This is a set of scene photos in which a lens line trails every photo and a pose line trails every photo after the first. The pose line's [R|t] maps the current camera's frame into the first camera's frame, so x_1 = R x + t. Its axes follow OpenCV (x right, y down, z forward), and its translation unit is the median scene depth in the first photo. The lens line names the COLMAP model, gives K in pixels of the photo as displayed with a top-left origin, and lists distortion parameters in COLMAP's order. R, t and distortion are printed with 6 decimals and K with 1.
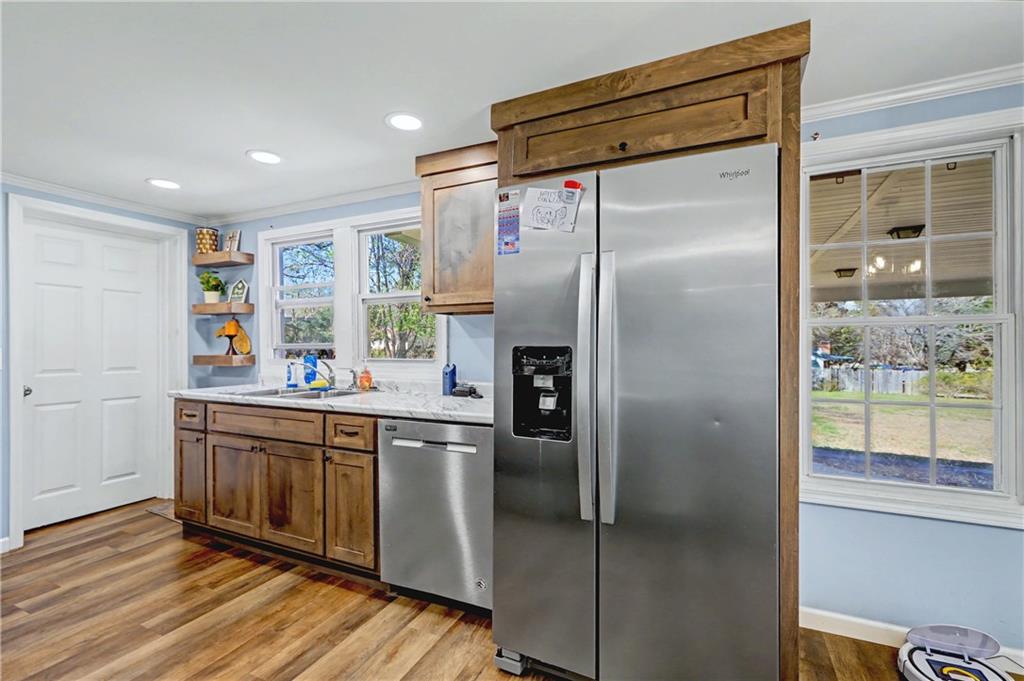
lens RADIAL K [[456.3, 0, 511.6], [0, 456.3, 344.9], [0, 0, 1]] dist [-0.004359, 0.000176]
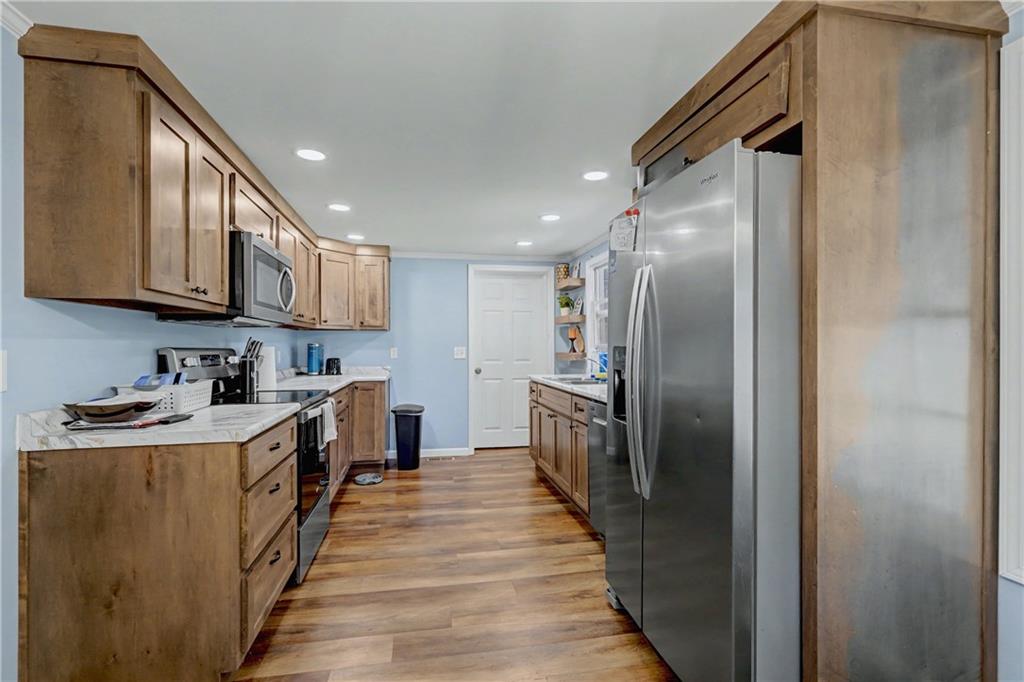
lens RADIAL K [[456.3, 0, 505.5], [0, 456.3, 346.3], [0, 0, 1]] dist [-0.004359, 0.000176]
pose [[0.591501, 0.003434, -0.806297, 0.545794], [-0.002667, 0.999994, 0.002302, 0.000488], [0.806300, 0.000789, 0.591507, 0.011668]]
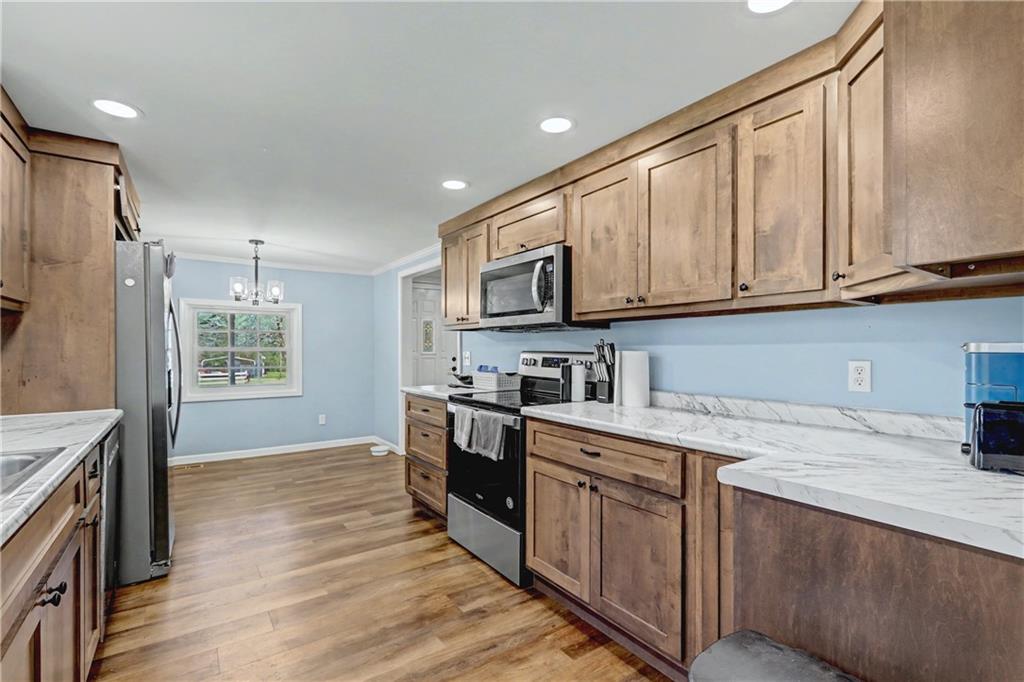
lens RADIAL K [[456.3, 0, 508.3], [0, 456.3, 350.1], [0, 0, 1]] dist [-0.004359, 0.000176]
pose [[-0.872432, 0.003750, 0.488721, -1.119225], [-0.000717, 0.999960, -0.008952, 0.009708], [-0.488734, -0.008161, -0.872394, 1.158167]]
